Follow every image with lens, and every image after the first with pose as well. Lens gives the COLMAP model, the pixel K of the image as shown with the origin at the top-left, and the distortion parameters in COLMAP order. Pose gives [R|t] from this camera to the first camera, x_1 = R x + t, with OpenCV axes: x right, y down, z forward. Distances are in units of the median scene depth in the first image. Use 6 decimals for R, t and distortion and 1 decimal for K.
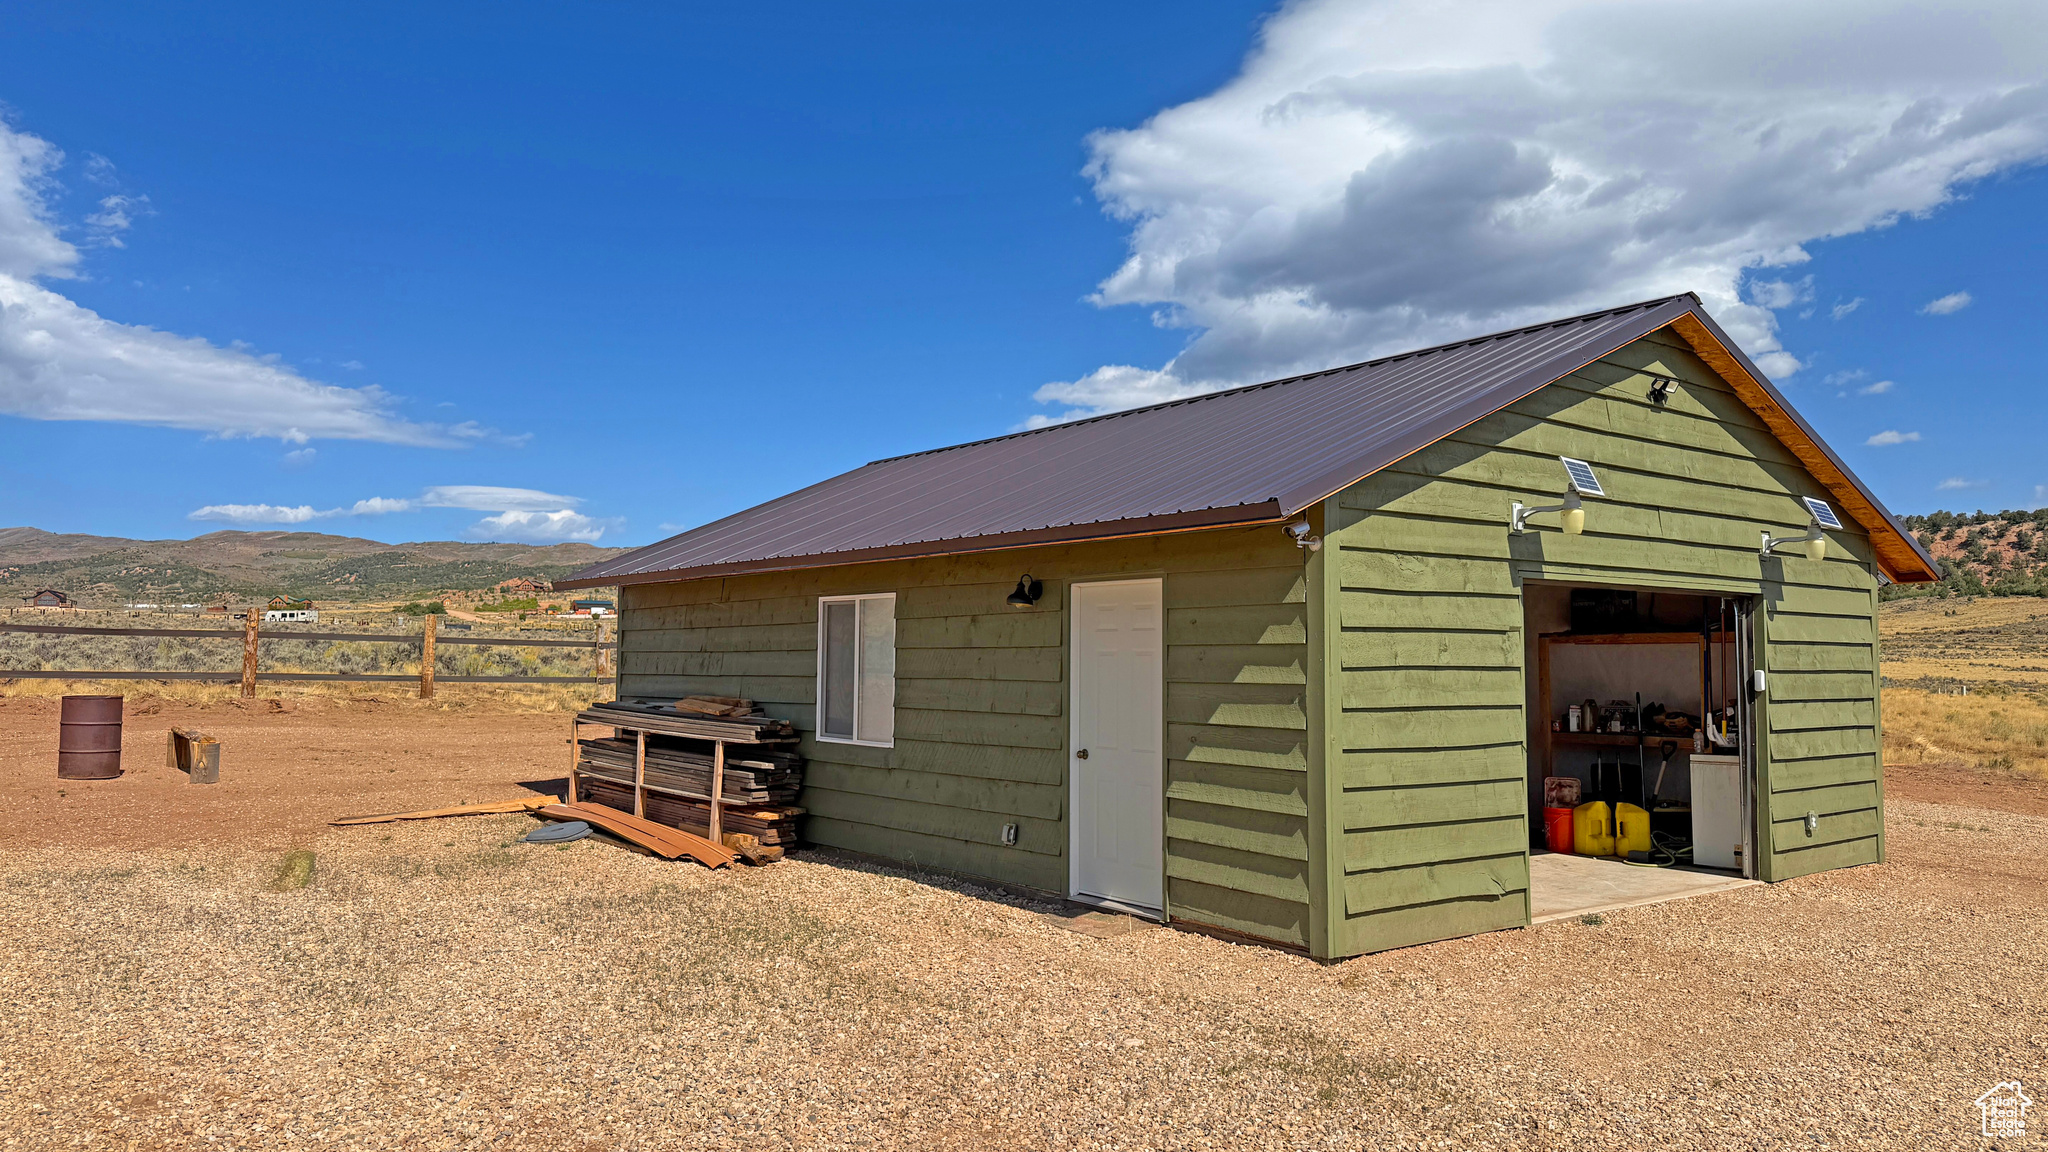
lens RADIAL K [[1459.7, 0, 1030.7], [0, 1459.7, 563.4], [0, 0, 1]] dist [0.011379, -0.001758]
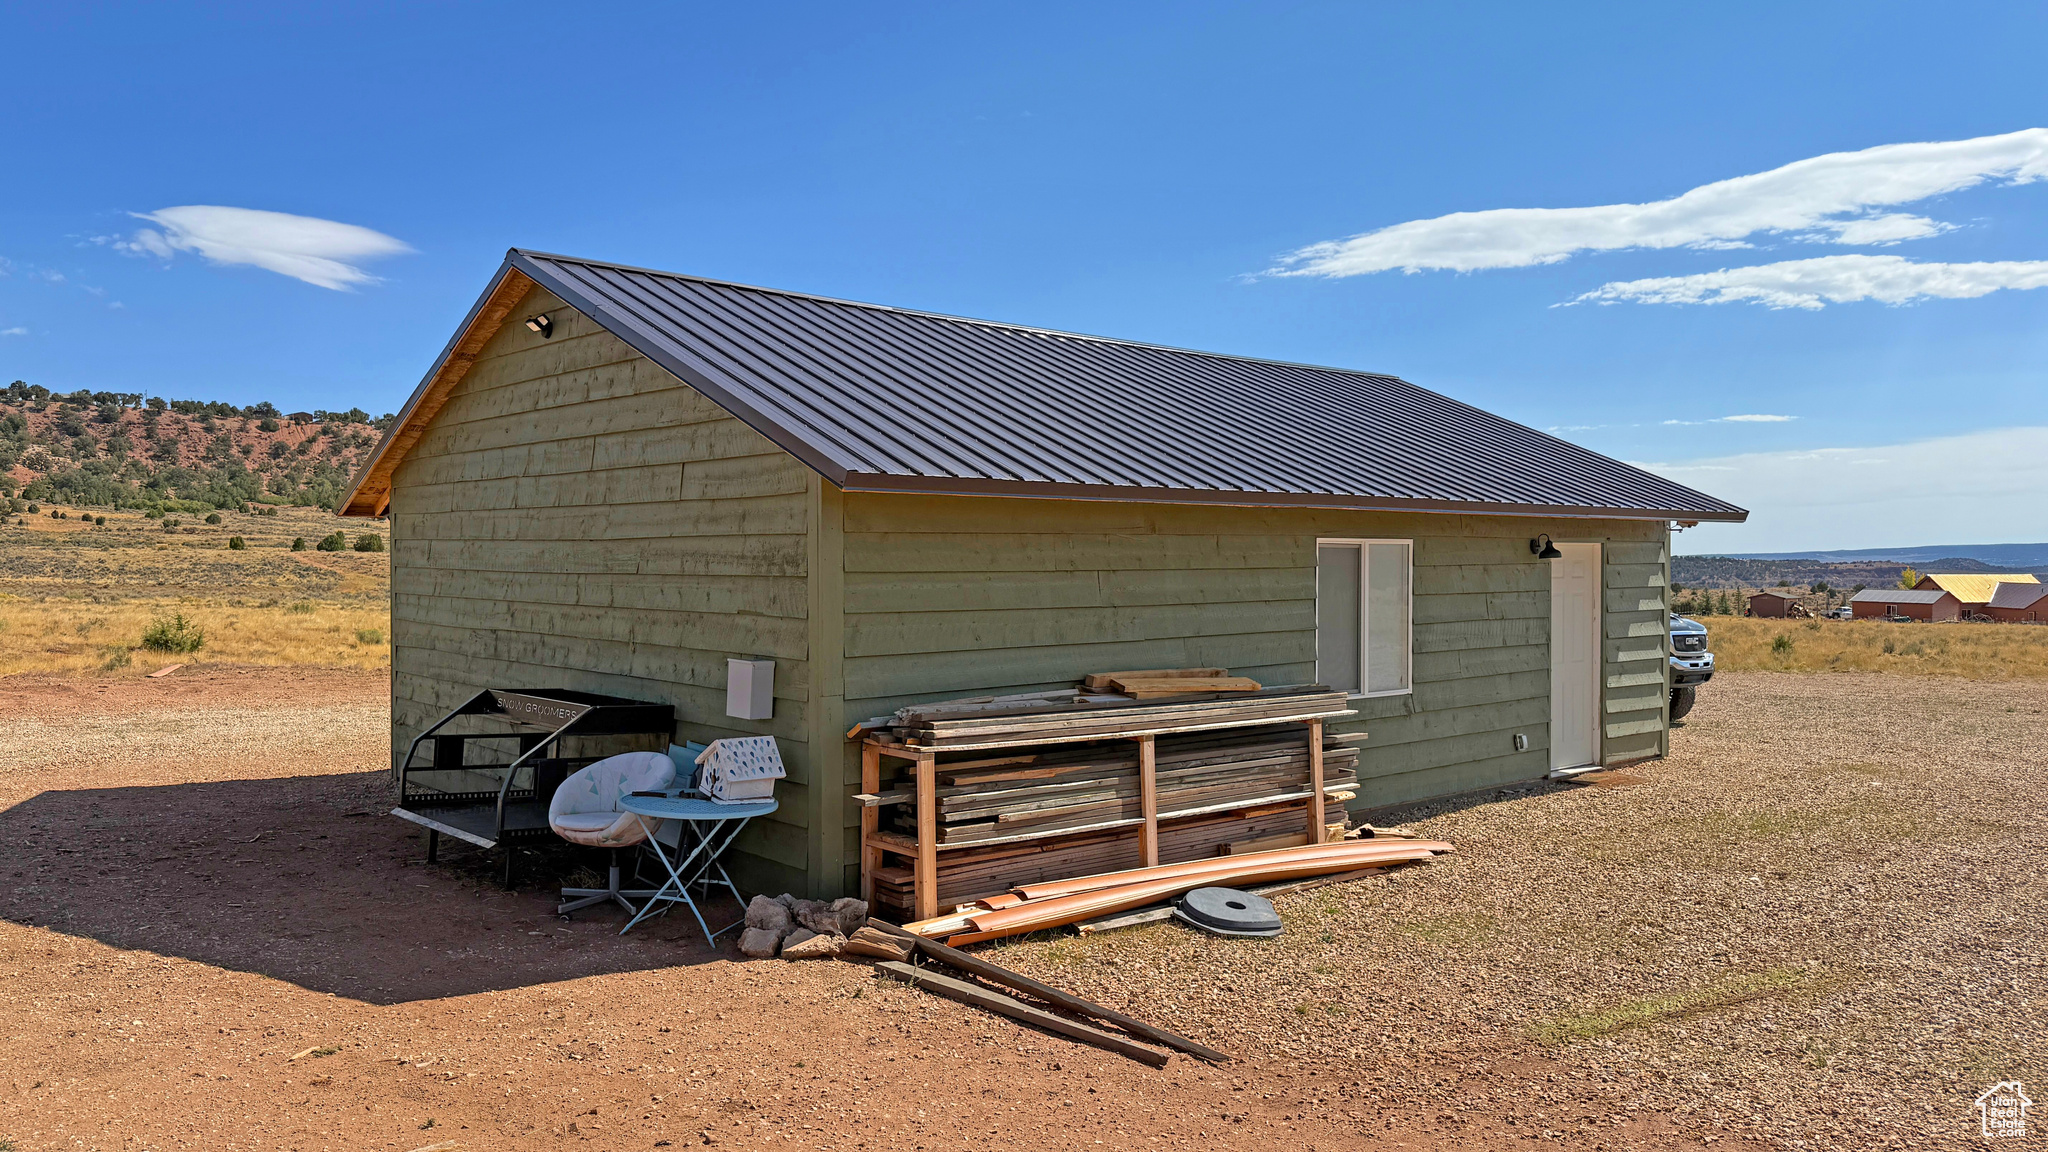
lens RADIAL K [[1459.7, 0, 1029.6], [0, 1459.7, 580.2], [0, 0, 1]] dist [0.011379, -0.001758]
pose [[-0.062377, -0.010661, 0.997996, -1.100954], [-0.057636, 0.998313, 0.007062, 0.057222], [-0.996387, -0.057080, -0.062886, 1.352148]]
